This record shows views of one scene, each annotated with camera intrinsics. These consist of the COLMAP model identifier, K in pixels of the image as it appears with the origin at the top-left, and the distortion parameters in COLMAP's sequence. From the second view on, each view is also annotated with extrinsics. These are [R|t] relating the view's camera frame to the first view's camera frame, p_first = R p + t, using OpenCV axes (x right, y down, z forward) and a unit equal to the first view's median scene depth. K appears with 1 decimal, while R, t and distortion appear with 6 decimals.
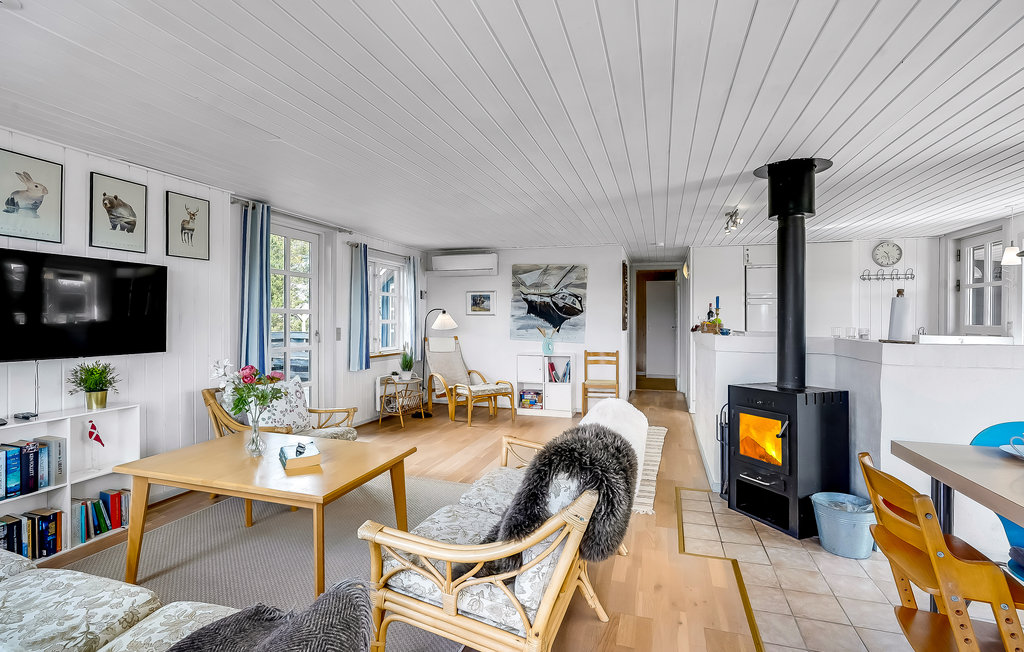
lens RADIAL K [[471.4, 0, 517.7], [0, 471.4, 315.1], [0, 0, 1]] dist [-0.036884, 0.015626]
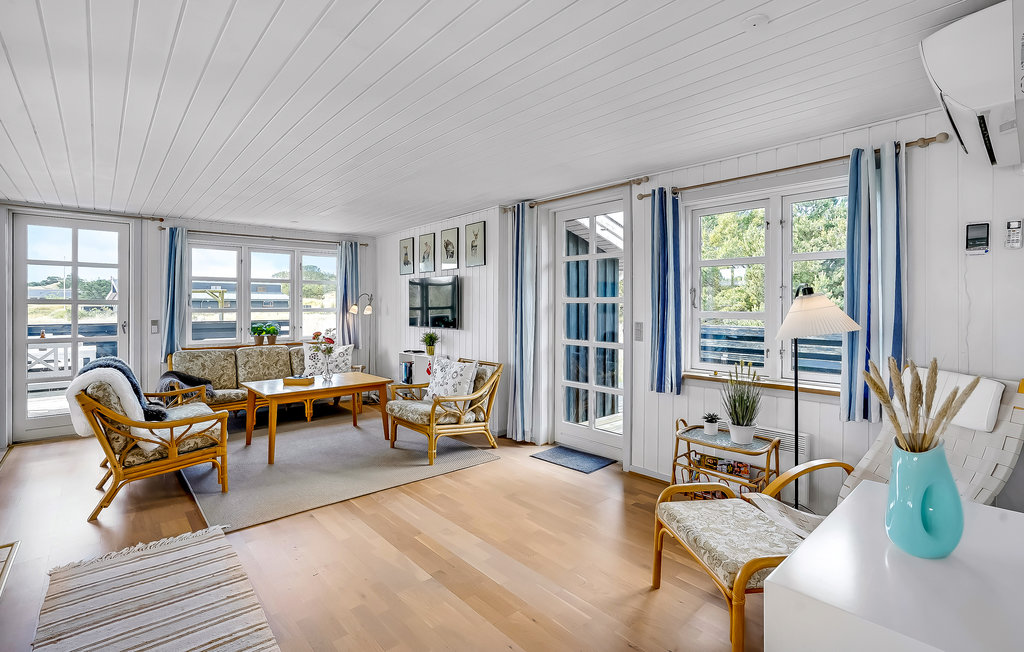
lens RADIAL K [[471.4, 0, 497.2], [0, 471.4, 308.5], [0, 0, 1]] dist [-0.036884, 0.015626]
pose [[-0.525551, -0.008360, -0.850721, 0.282322], [-0.002790, 0.999963, -0.008103, 0.011074], [0.850758, -0.001885, -0.525555, 1.047671]]
